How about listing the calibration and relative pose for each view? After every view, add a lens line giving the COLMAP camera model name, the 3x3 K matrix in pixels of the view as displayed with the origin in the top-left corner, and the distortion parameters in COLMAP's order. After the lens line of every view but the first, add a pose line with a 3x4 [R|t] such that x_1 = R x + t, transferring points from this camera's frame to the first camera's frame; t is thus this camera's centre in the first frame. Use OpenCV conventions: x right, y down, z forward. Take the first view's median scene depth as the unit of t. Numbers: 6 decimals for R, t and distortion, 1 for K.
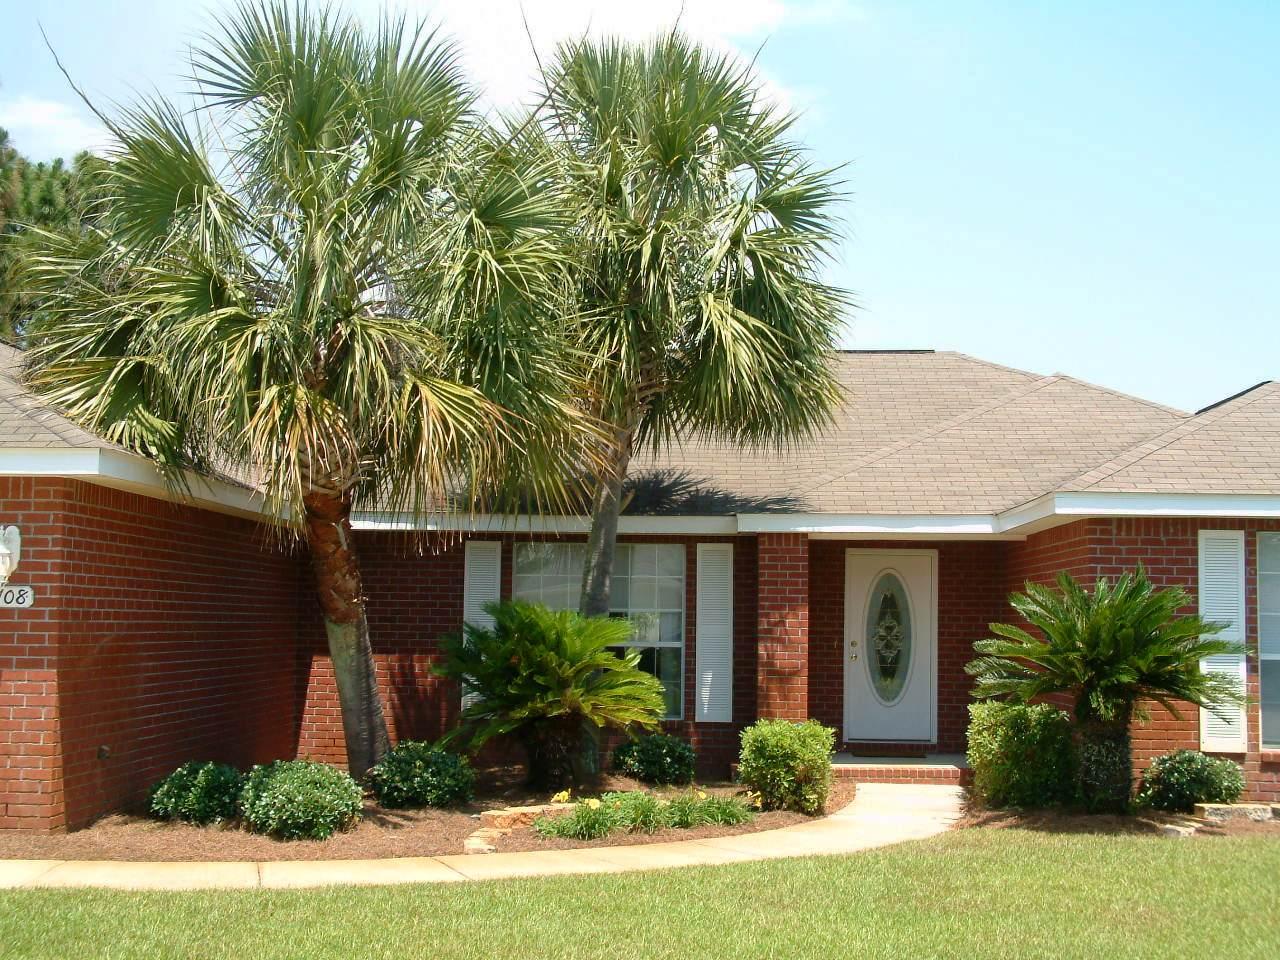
lens RADIAL K [[1776.2, 0, 640.0], [0, 1776.2, 480.0], [0, 0, 1]] dist [-0.160127, 0.911491]
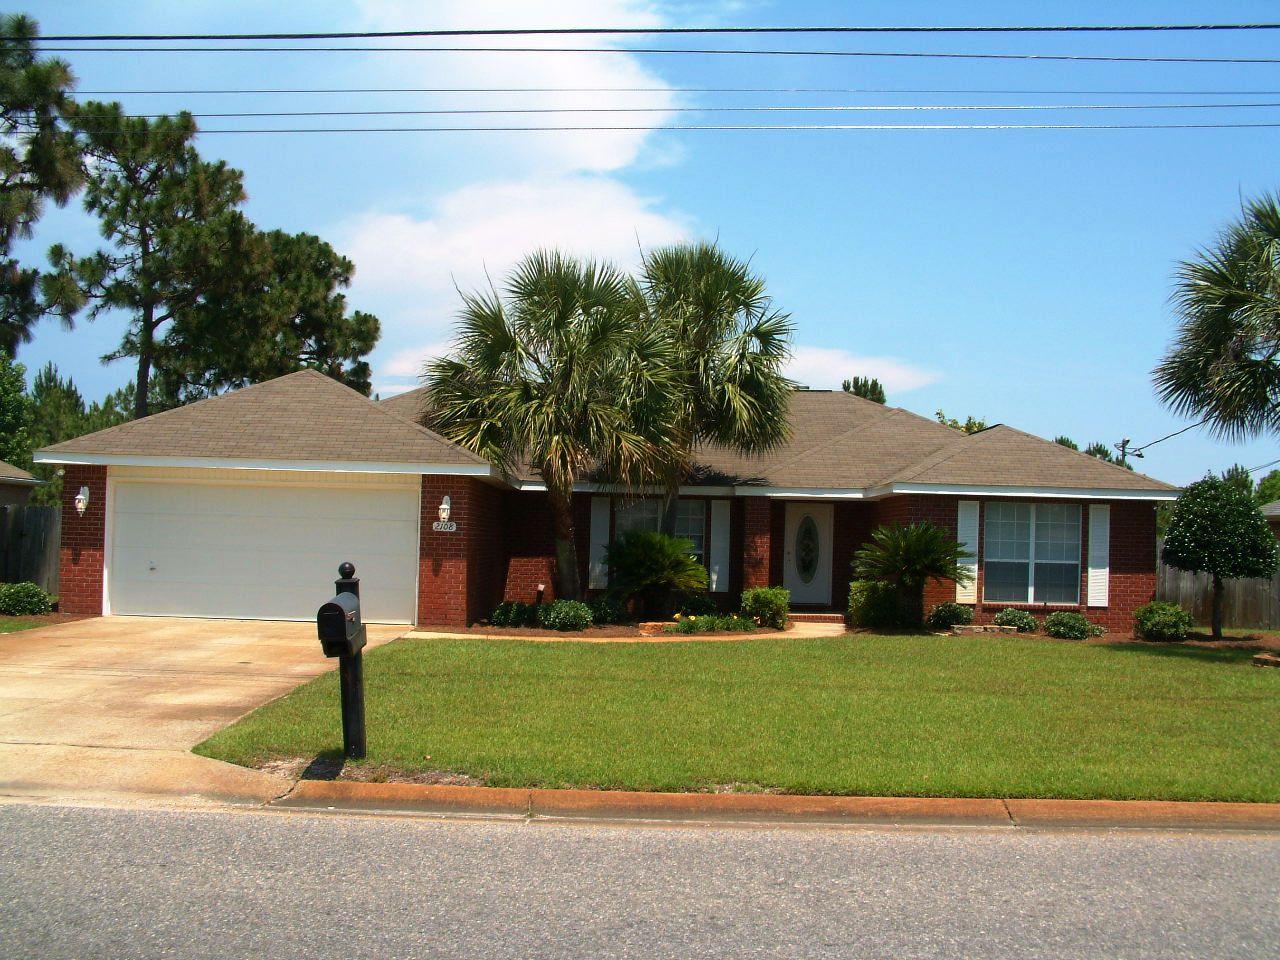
lens RADIAL K [[1485.2, 0, 640.0], [0, 1485.2, 480.0], [0, 0, 1]] dist [-0.132755, -0.005422]
pose [[0.998531, 0.014602, 0.052178, -0.164009], [-0.016660, 0.999091, 0.039236, -0.061098], [-0.051558, -0.040047, 0.997867, -0.770901]]
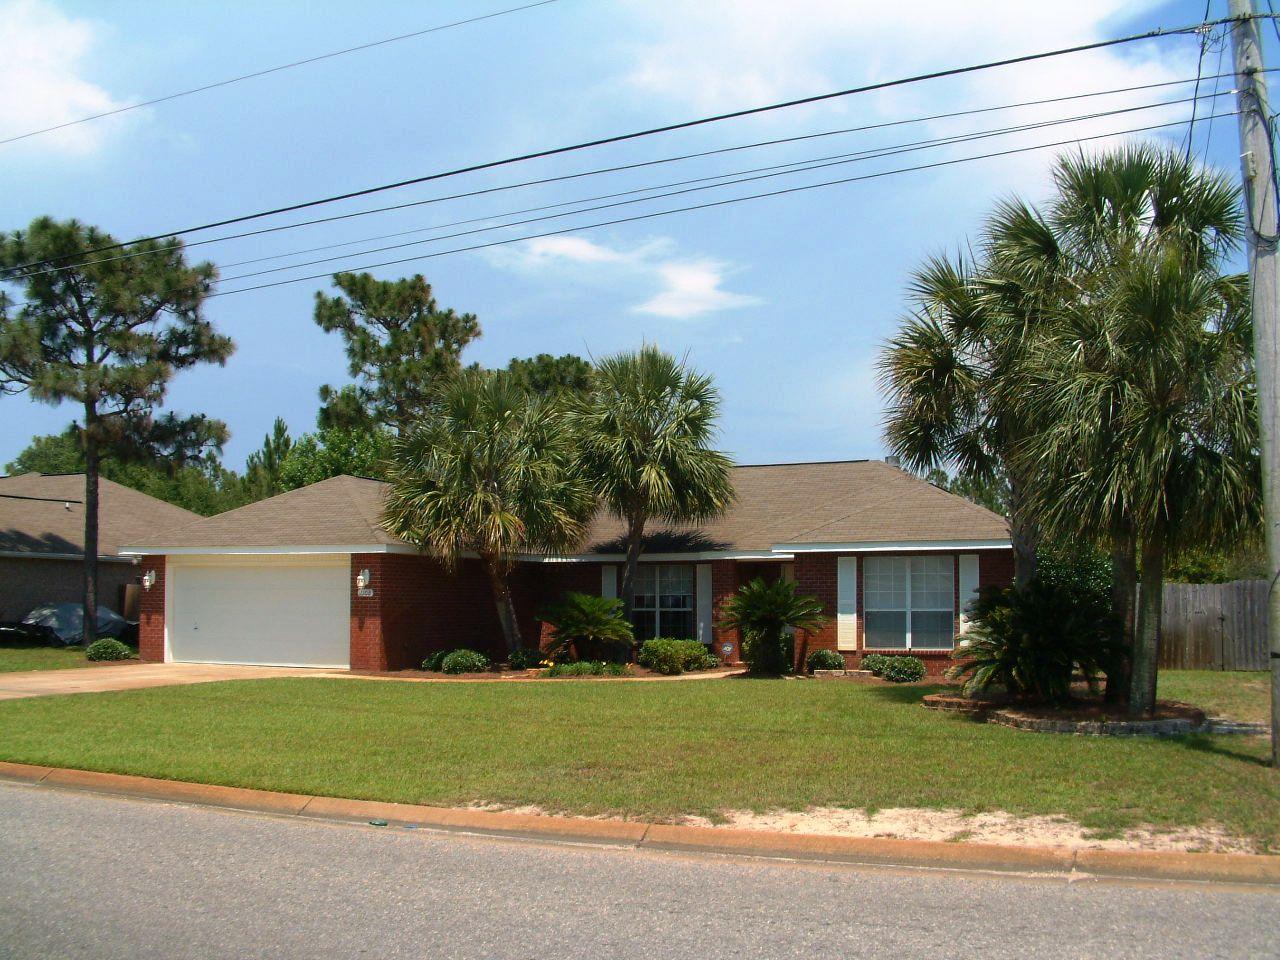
lens RADIAL K [[1337.2, 0, 632.8], [0, 1337.2, 471.5], [0, 0, 1]] dist [-0.220739, 0.138903]
pose [[0.939976, -0.046482, -0.338059, 0.677882], [0.039644, 0.998846, -0.027108, -0.049220], [0.338929, 0.012079, 0.940734, -0.779918]]
